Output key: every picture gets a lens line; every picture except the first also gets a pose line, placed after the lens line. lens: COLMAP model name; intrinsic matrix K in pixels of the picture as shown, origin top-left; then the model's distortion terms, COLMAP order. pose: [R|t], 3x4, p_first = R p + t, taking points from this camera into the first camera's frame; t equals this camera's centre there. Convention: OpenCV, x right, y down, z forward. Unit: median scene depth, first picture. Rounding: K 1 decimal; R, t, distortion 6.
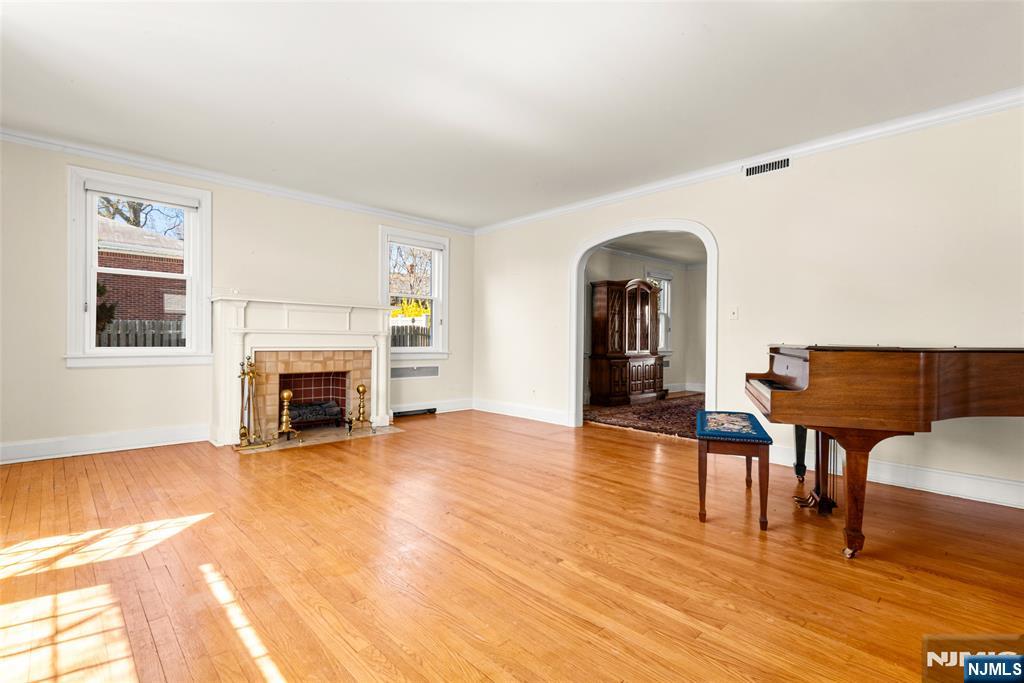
lens RADIAL K [[485.0, 0, 515.6], [0, 485.0, 338.9], [0, 0, 1]] dist [0.010992, -0.000373]
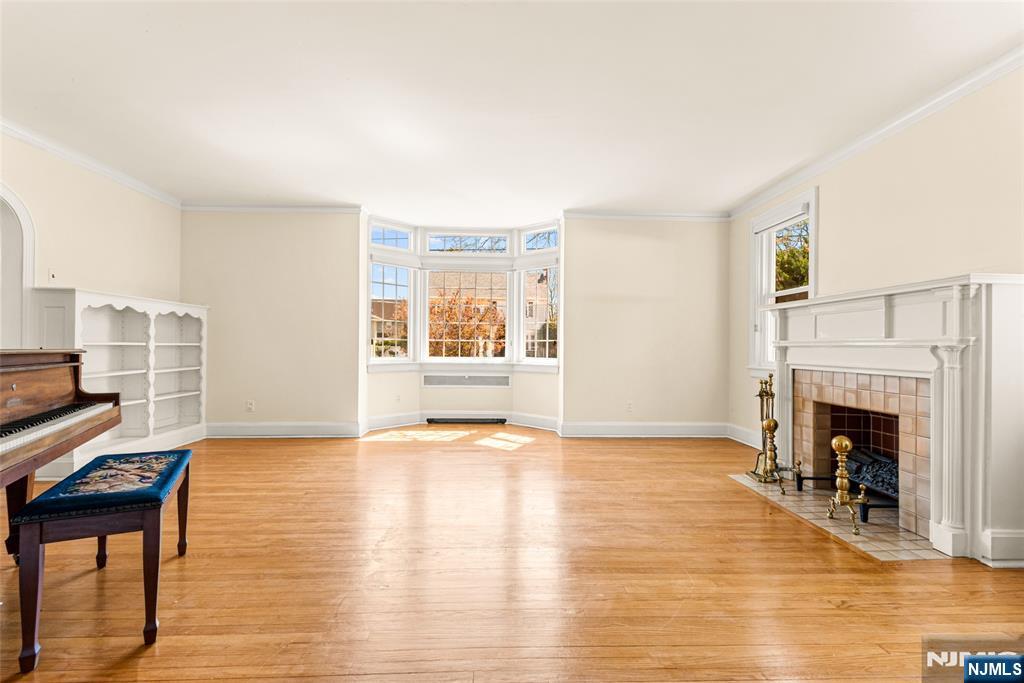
lens RADIAL K [[477.1, 0, 512.0], [0, 477.1, 341.5], [0, 0, 1]] dist [0.039913, -0.000316]
pose [[-0.658537, -0.025080, -0.752130, 0.371159], [-0.013186, 0.999676, -0.021789, 0.003403], [0.752433, -0.004432, -0.658654, 1.131607]]
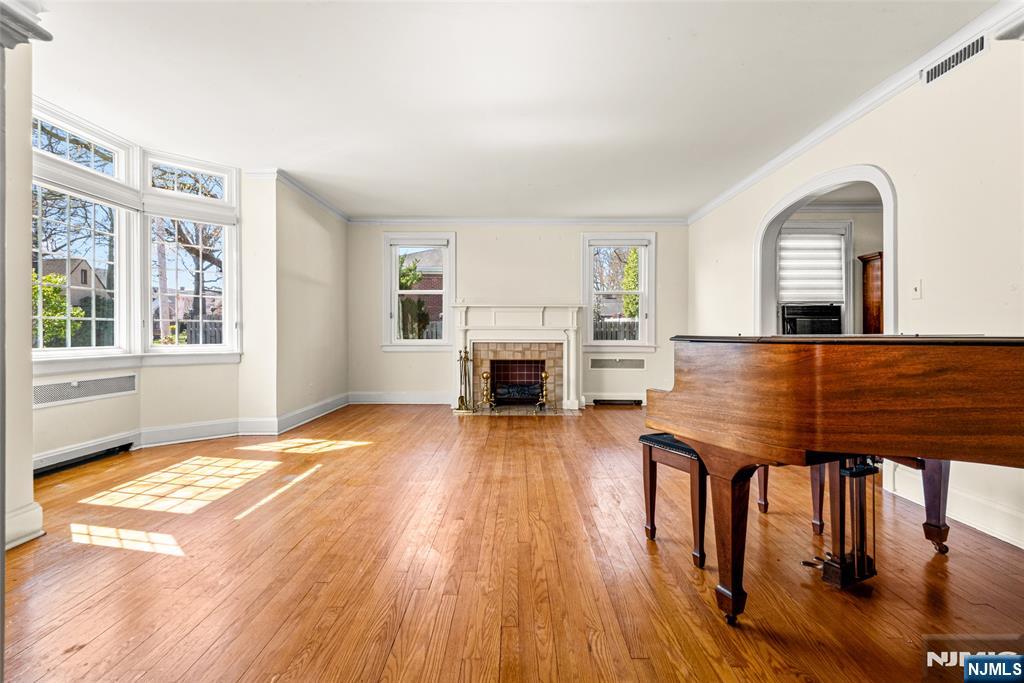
lens RADIAL K [[468.5, 0, 513.7], [0, 468.5, 335.3], [0, 0, 1]] dist [0.037338, -0.020978]
pose [[0.719187, -0.005879, -0.694792, 0.446158], [0.007220, 0.999973, -0.000988, 0.006362], [0.694779, -0.004306, 0.719210, 0.123816]]
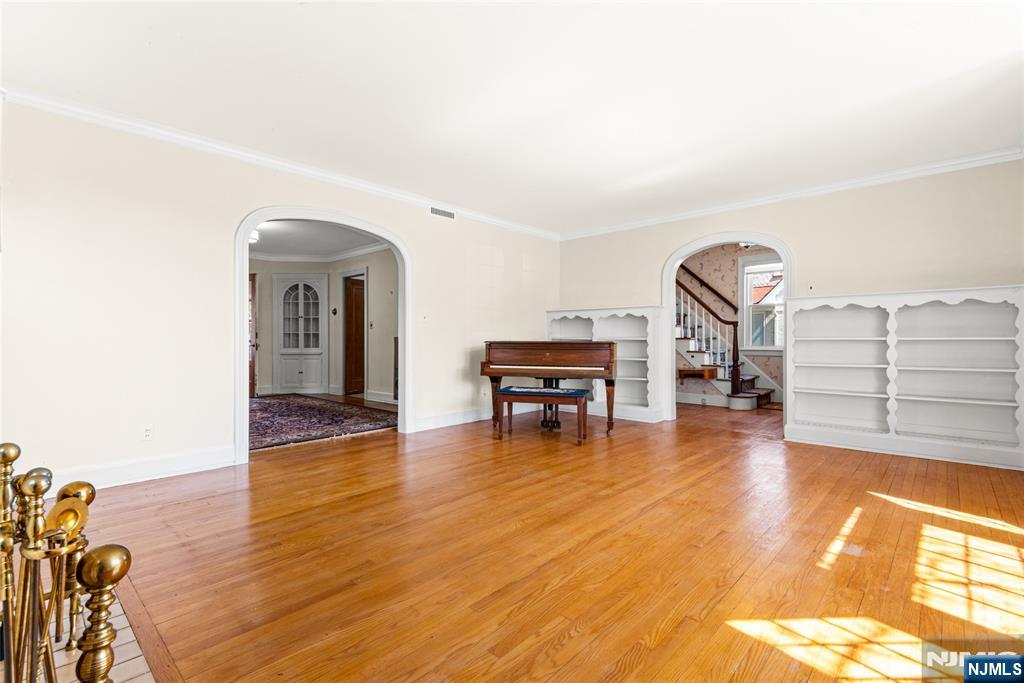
lens RADIAL K [[468.5, 0, 513.7], [0, 468.5, 335.3], [0, 0, 1]] dist [0.037338, -0.020978]
pose [[-0.062591, -0.000387, 0.998039, -0.697695], [-0.002966, 0.999996, 0.000201, -0.007194], [-0.998035, -0.002948, -0.062592, 0.751130]]
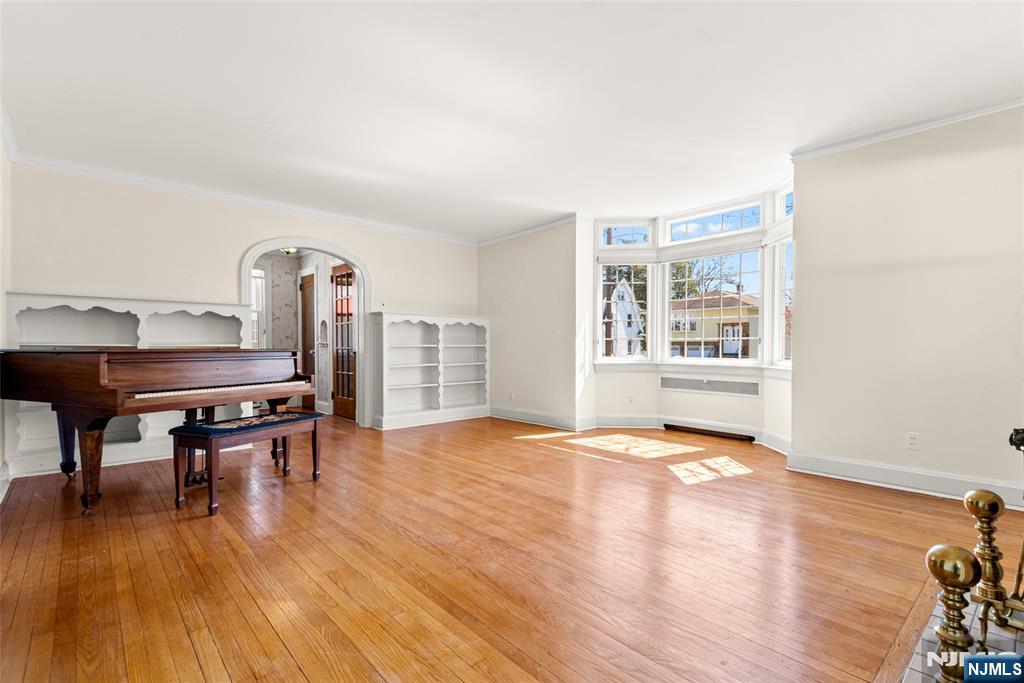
lens RADIAL K [[473.5, 0, 518.3], [0, 473.5, 345.7], [0, 0, 1]] dist [0.018574, -0.000713]
pose [[-0.999720, -0.009676, 0.021606, -0.114105], [-0.009759, 0.999945, -0.003767, -0.000220], [-0.021568, -0.003977, -0.999759, 1.298725]]
